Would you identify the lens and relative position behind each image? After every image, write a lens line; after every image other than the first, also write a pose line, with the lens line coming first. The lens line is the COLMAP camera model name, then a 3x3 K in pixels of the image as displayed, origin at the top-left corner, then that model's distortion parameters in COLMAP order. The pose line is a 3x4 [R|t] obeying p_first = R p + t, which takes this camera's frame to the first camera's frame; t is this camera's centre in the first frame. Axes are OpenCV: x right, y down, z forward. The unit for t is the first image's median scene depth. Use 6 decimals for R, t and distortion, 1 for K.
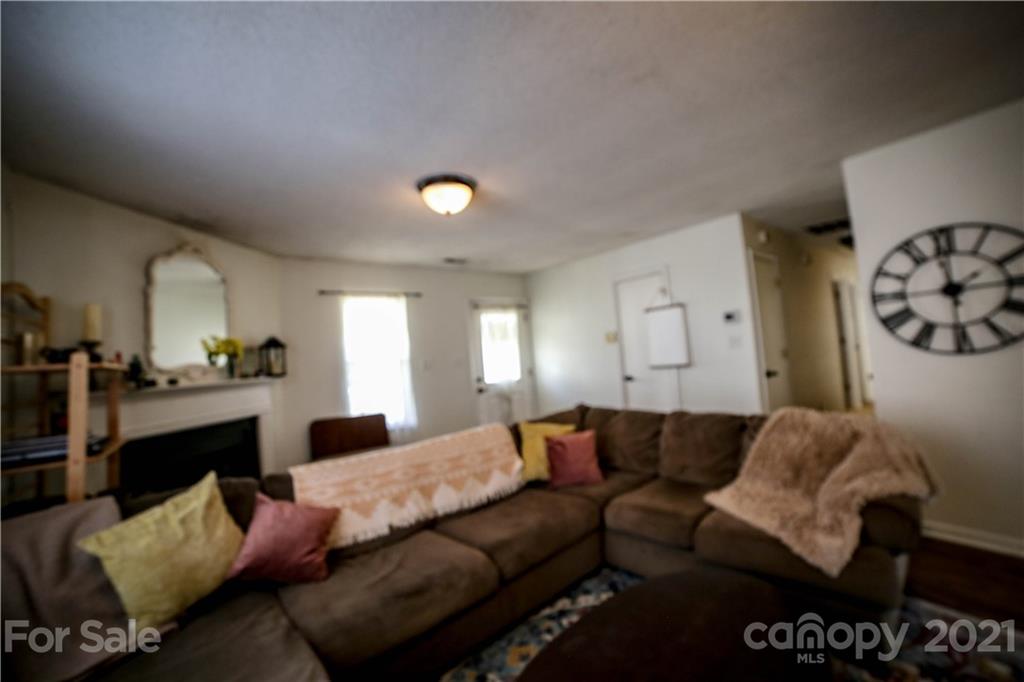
lens RADIAL K [[415.1, 0, 522.7], [0, 415.1, 336.0], [0, 0, 1]] dist [-0.111879, 0.037549]
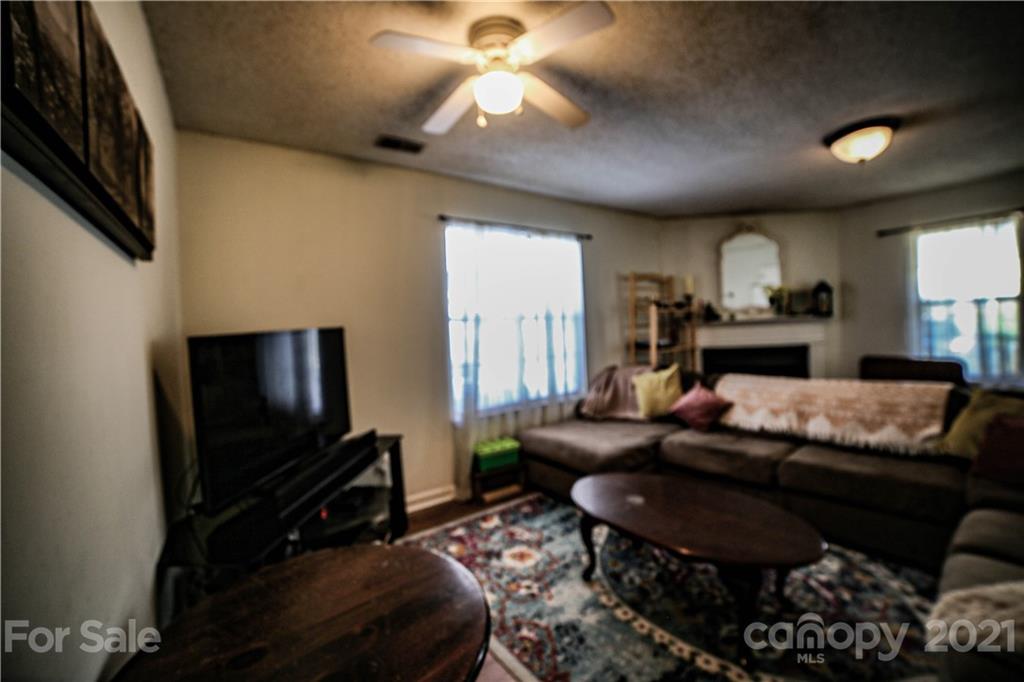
lens RADIAL K [[415.1, 0, 522.7], [0, 415.1, 336.0], [0, 0, 1]] dist [-0.111879, 0.037549]
pose [[-0.034406, 0.100862, -0.994305, 0.840346], [0.094520, 0.990763, 0.097232, -0.049703], [0.994928, -0.090636, -0.043622, 0.192875]]
